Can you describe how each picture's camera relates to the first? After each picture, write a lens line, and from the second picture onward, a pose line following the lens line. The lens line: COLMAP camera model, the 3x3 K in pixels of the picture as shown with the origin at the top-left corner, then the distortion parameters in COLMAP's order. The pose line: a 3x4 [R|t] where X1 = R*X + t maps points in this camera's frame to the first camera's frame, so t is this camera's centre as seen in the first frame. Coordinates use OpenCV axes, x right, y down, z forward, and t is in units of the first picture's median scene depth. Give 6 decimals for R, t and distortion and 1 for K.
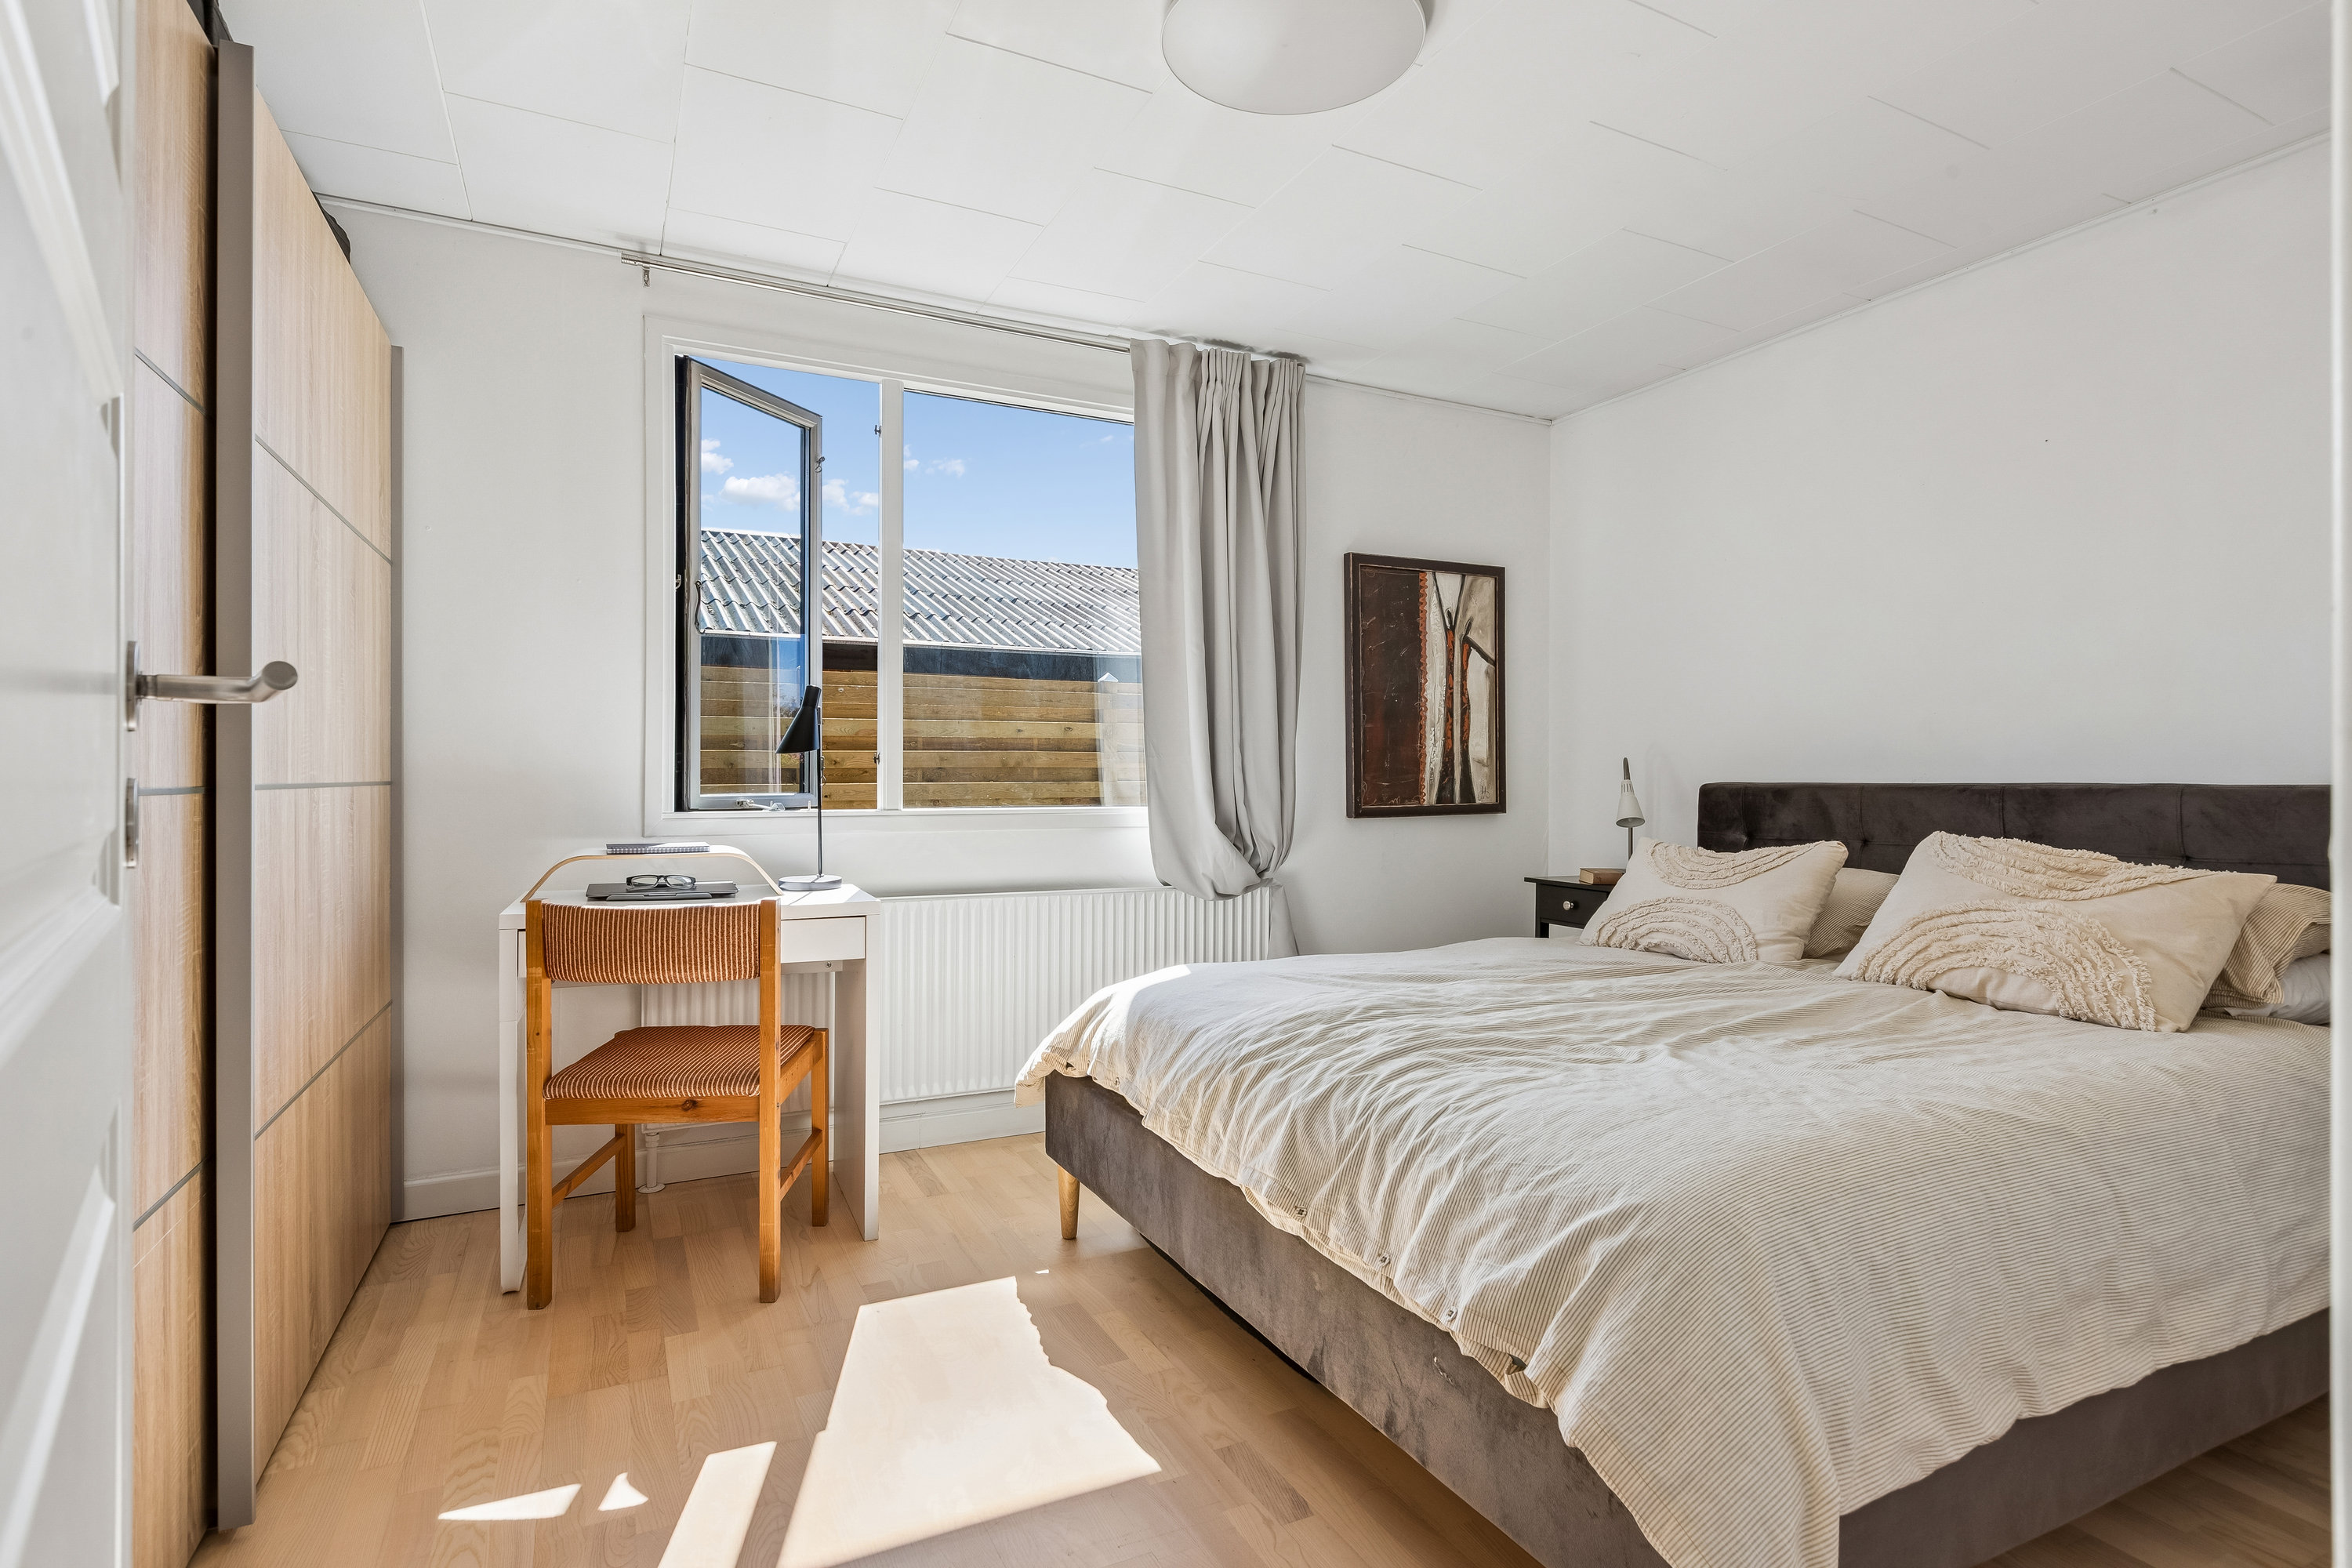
lens RADIAL K [[1183.0, 0, 1182.0], [0, 1183.0, 780.5], [0, 0, 1]] dist [0.001285, 0.001067]
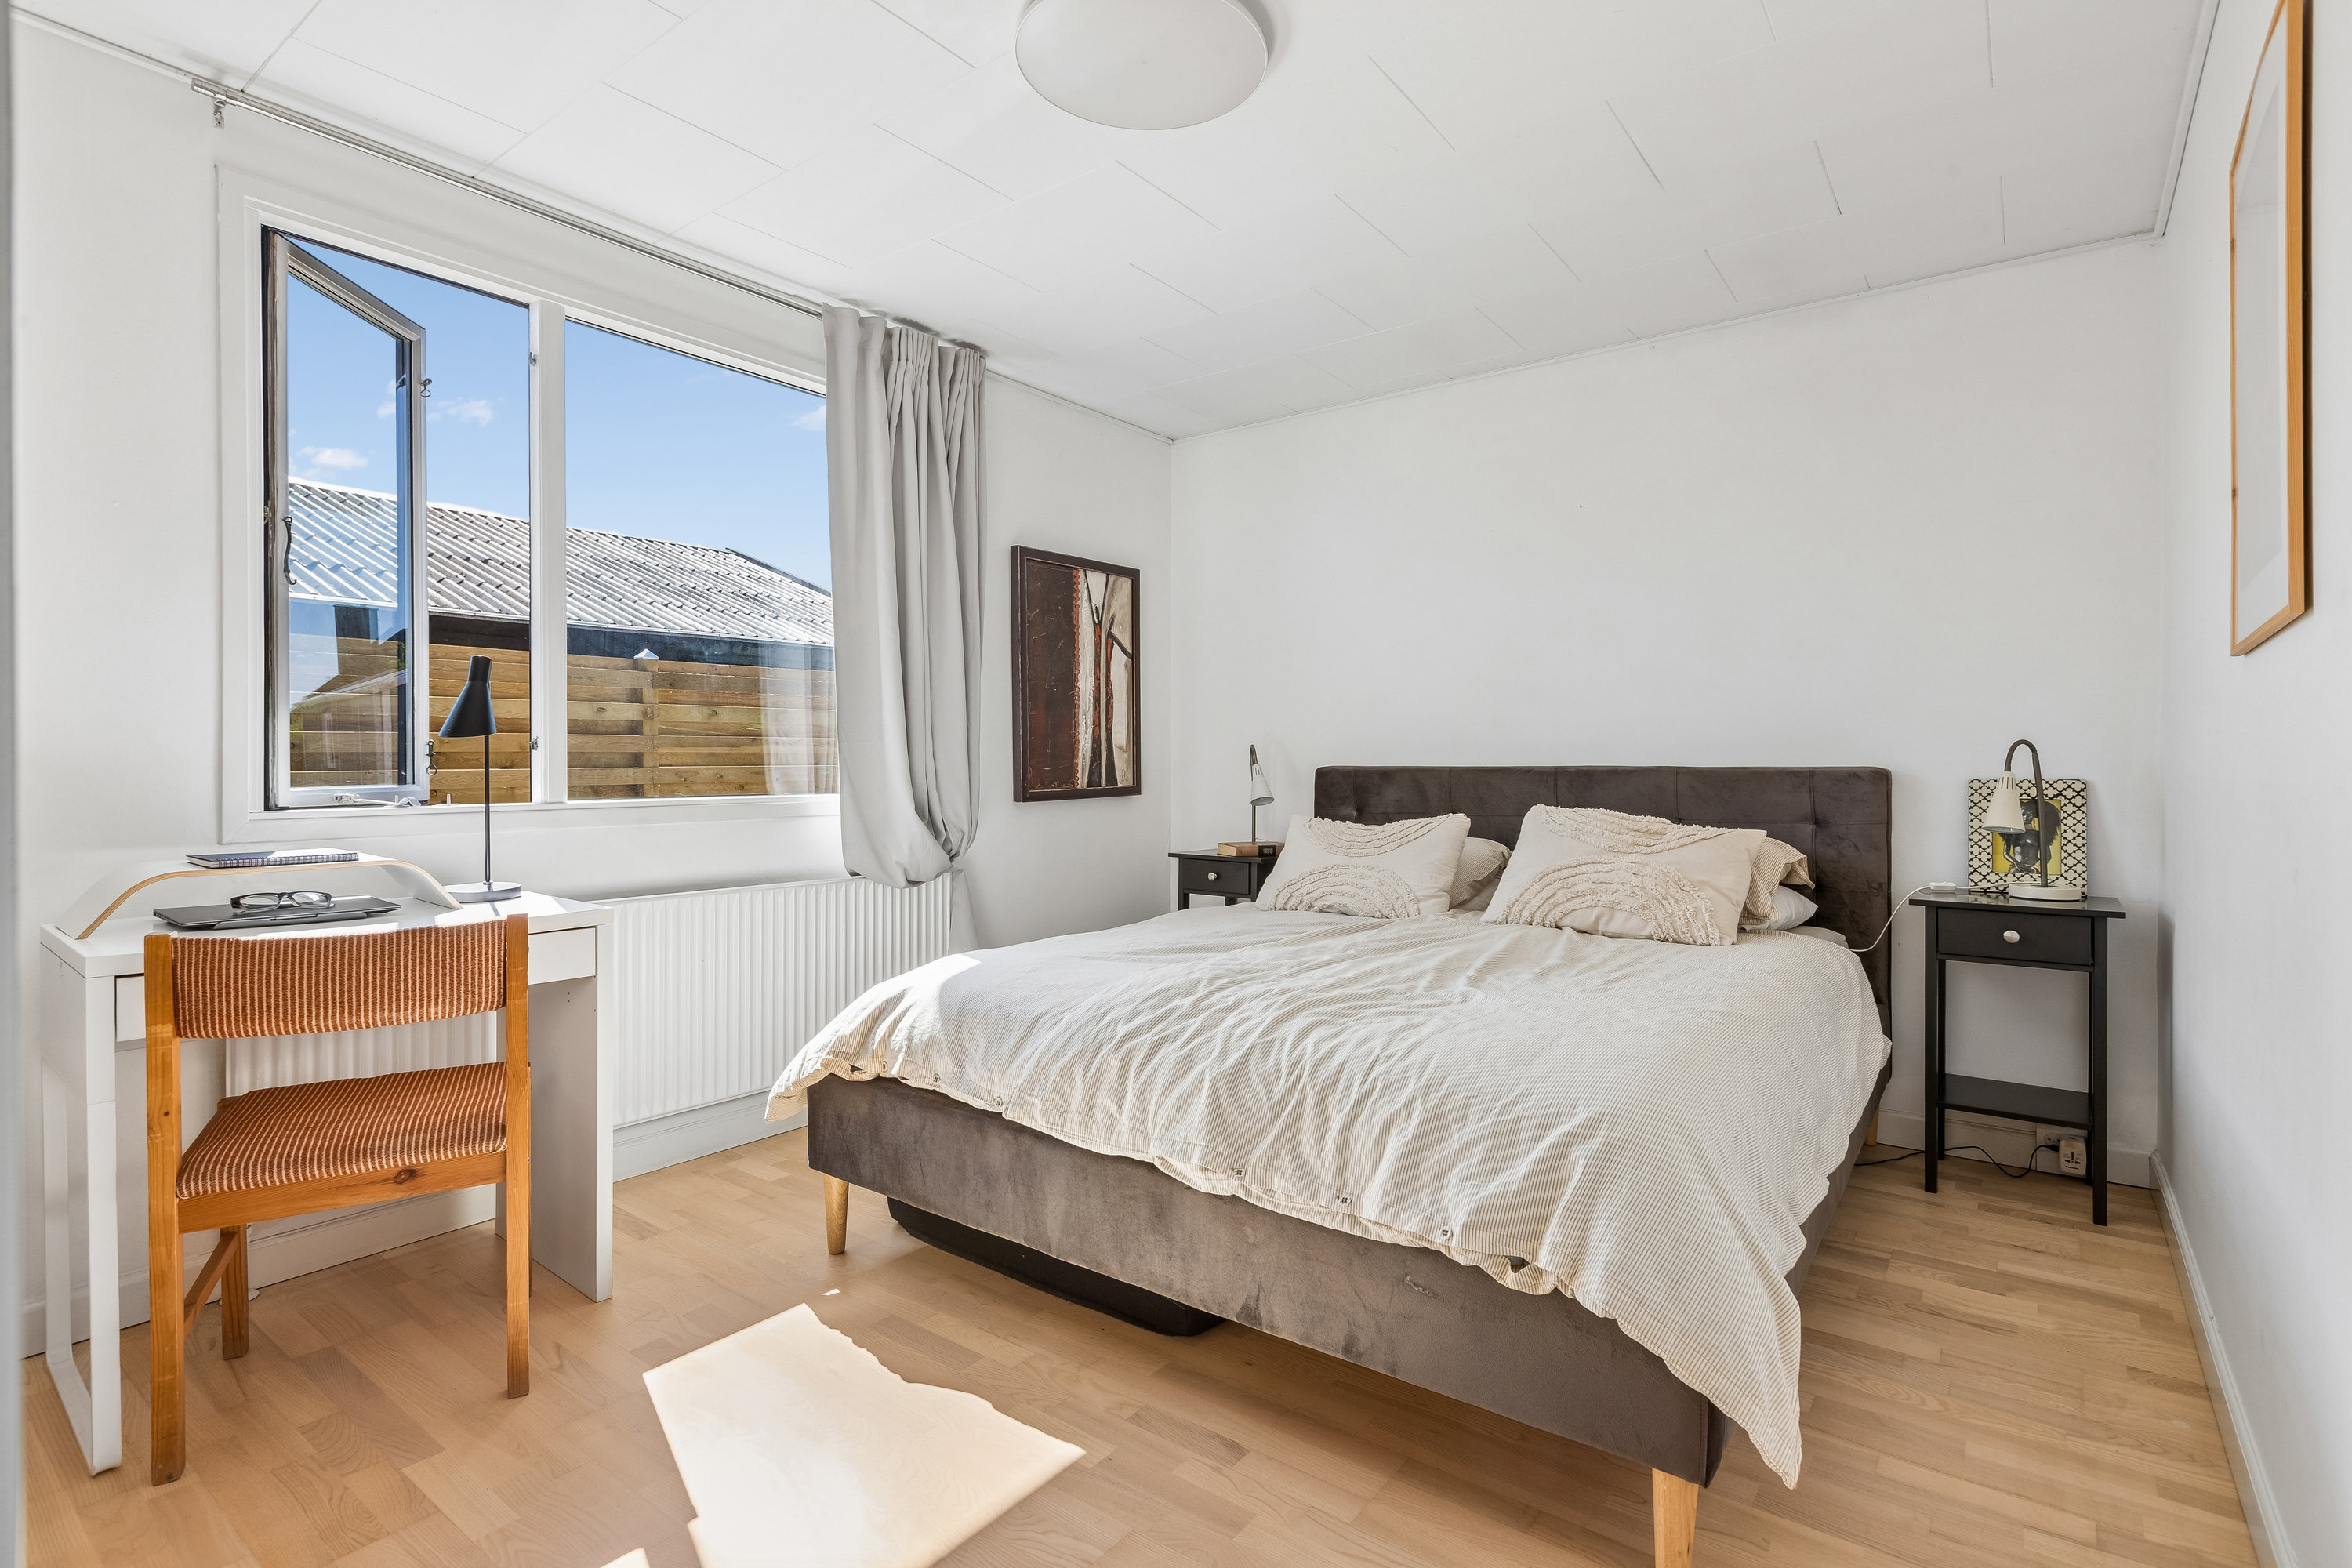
lens RADIAL K [[1138.5, 0, 1184.0], [0, 1138.5, 768.2], [0, 0, 1]] dist [0.001894, 0.000082]
pose [[0.895026, -0.005703, 0.445978, -0.239012], [0.003719, 0.999979, 0.005324, -0.003804], [-0.445998, -0.003107, 0.895028, 0.060628]]
